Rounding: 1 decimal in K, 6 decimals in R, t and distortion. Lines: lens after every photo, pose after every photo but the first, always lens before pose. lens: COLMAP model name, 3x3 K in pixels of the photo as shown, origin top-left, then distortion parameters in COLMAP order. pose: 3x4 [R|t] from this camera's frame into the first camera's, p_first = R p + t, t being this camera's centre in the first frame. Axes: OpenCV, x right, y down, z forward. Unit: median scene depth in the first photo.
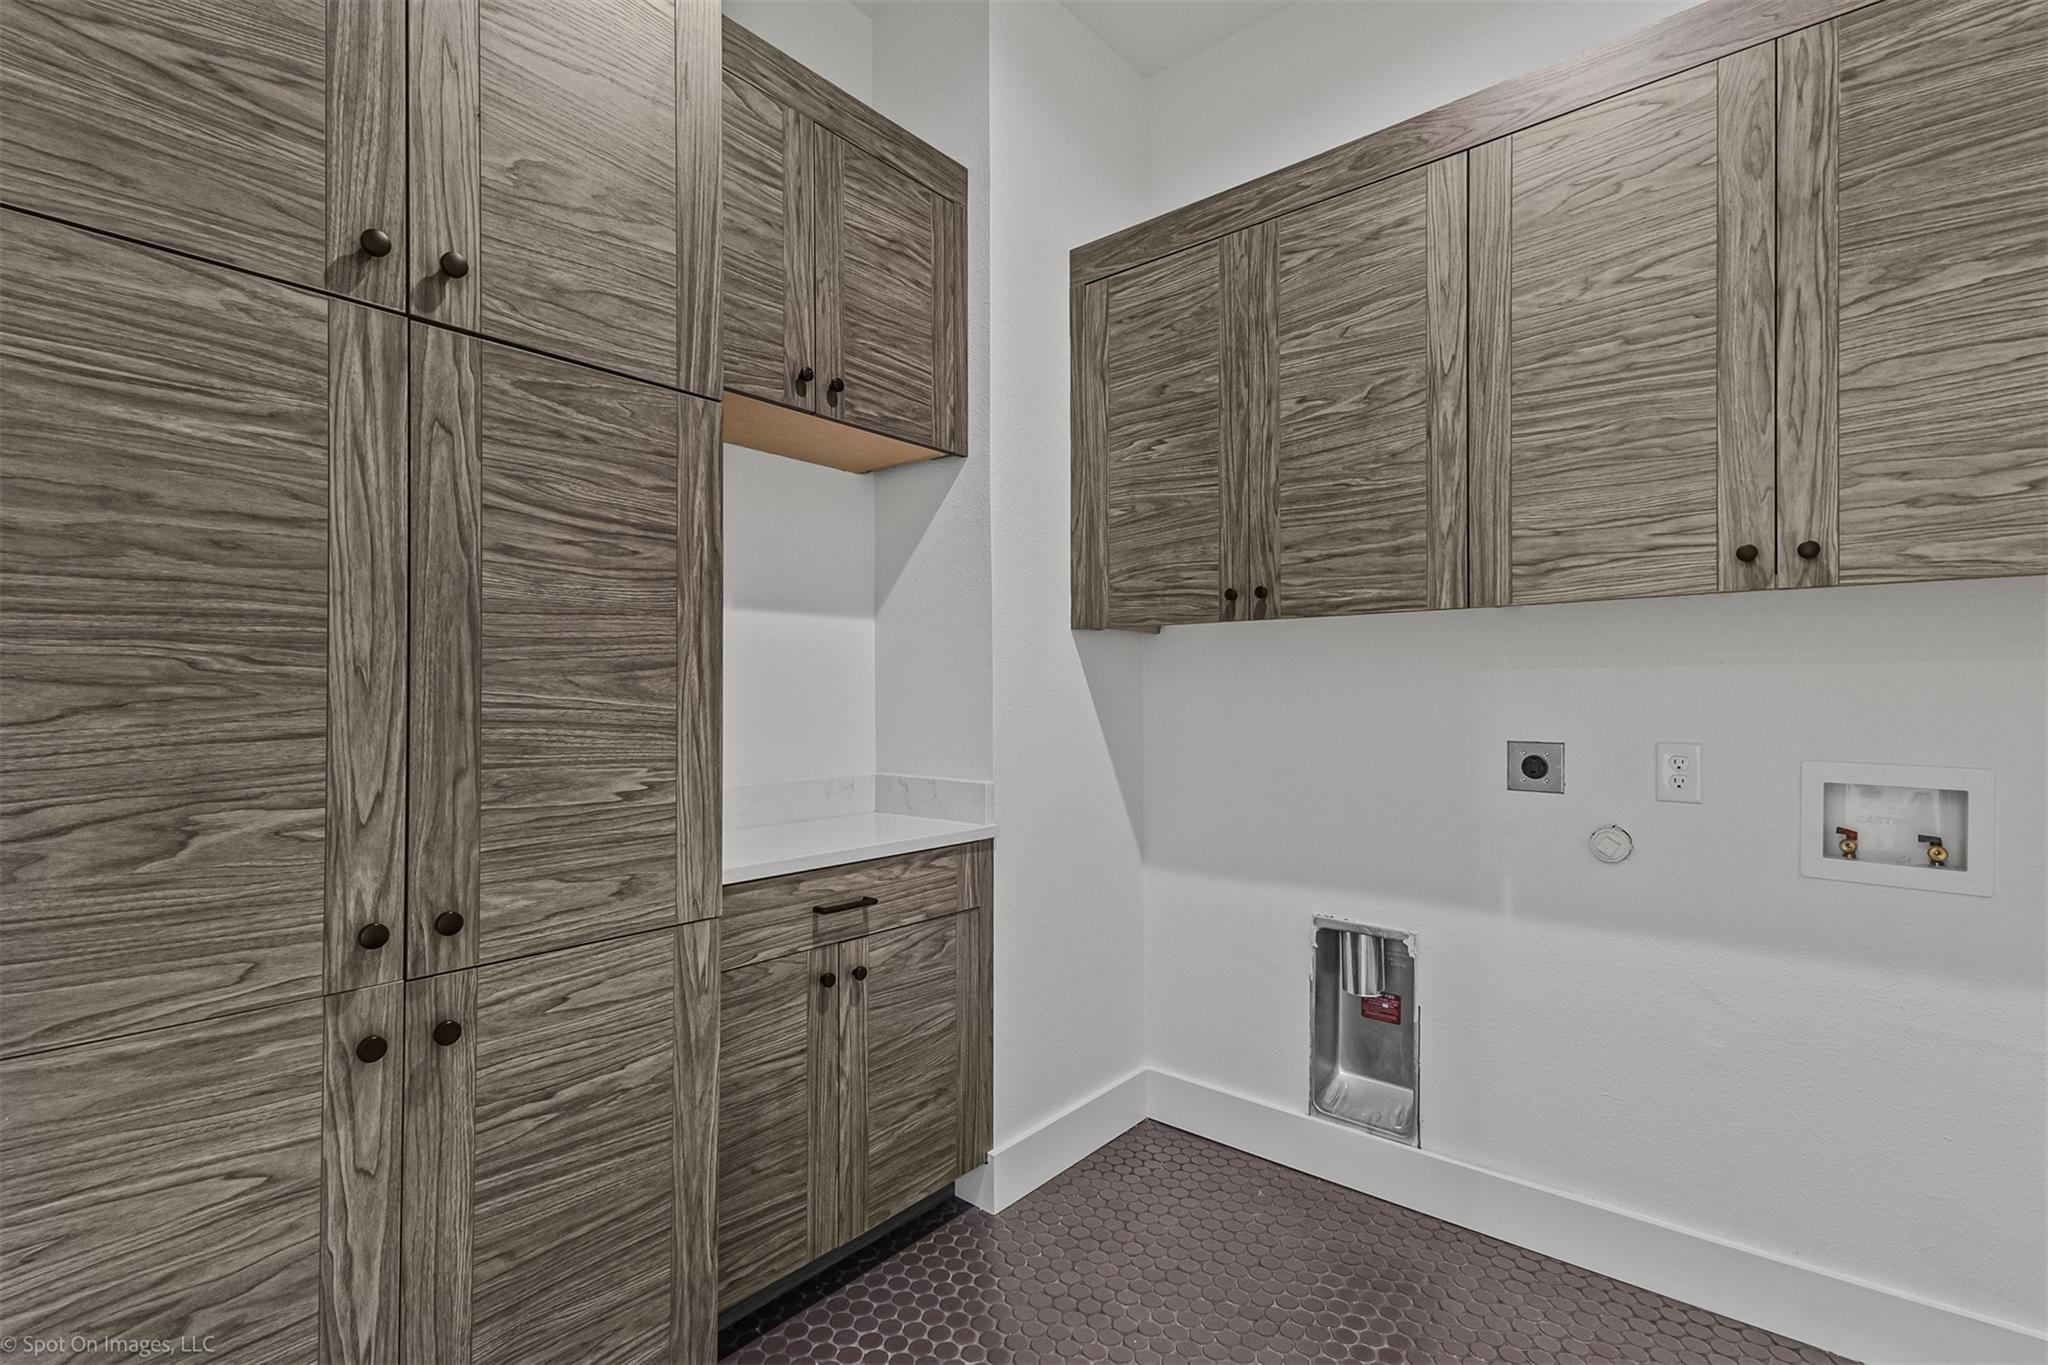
lens RADIAL K [[948.1, 0, 1010.7], [0, 948.1, 685.5], [0, 0, 1]] dist [0.029819, -0.000991]
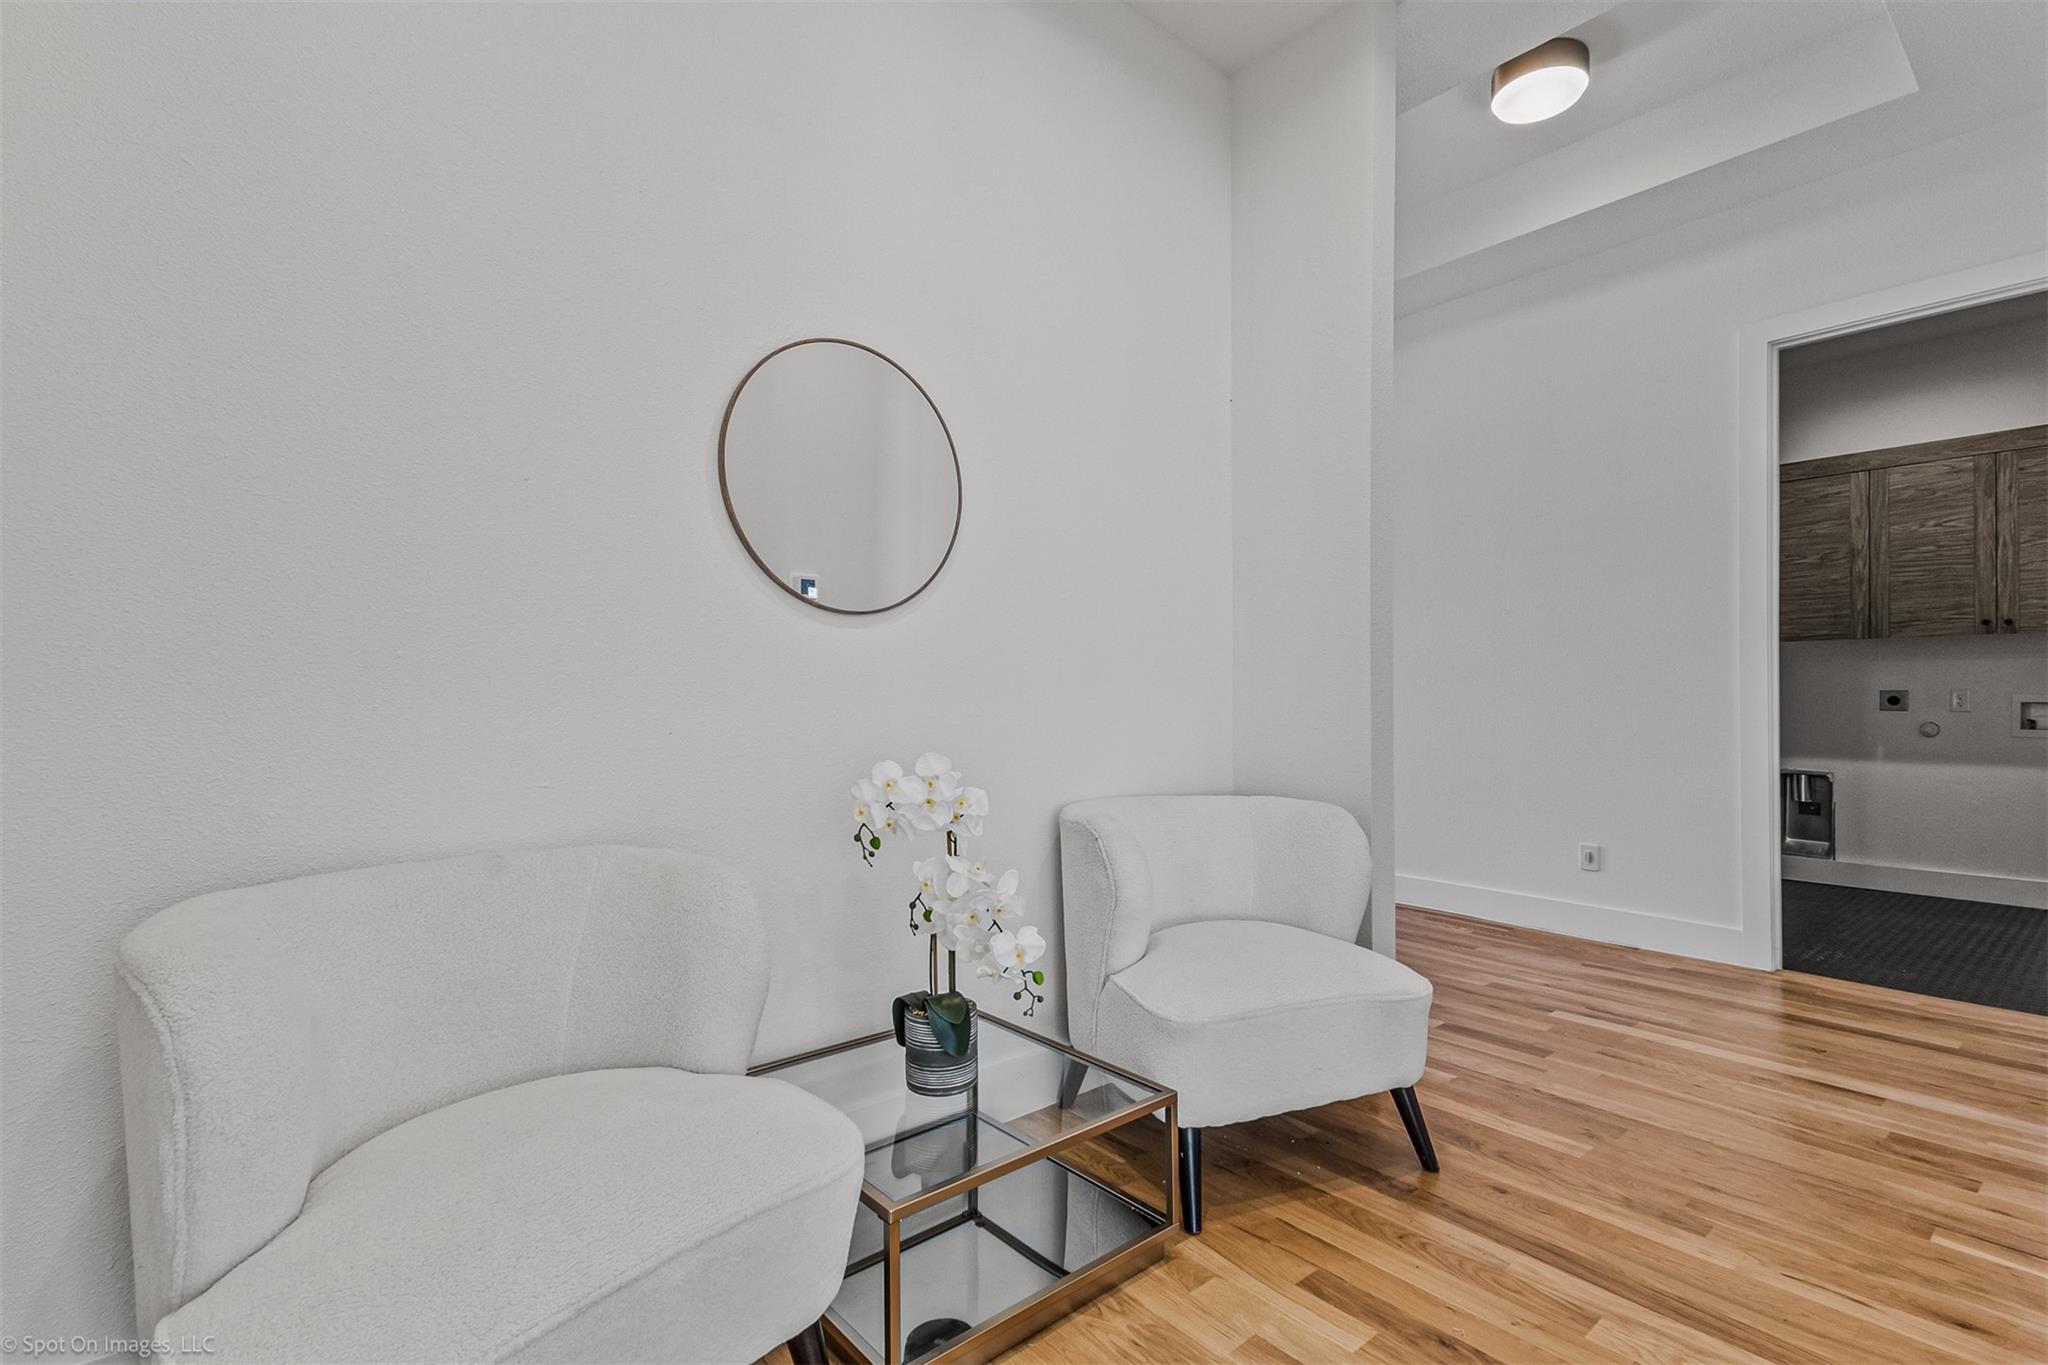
lens RADIAL K [[948.1, 0, 1036.8], [0, 948.1, 689.0], [0, 0, 1]] dist [0.029819, -0.000991]
pose [[0.987614, -0.000730, -0.156902, -1.453728], [0.001143, 0.999996, 0.002546, 0.053136], [0.156899, -0.002694, 0.987611, -2.128931]]
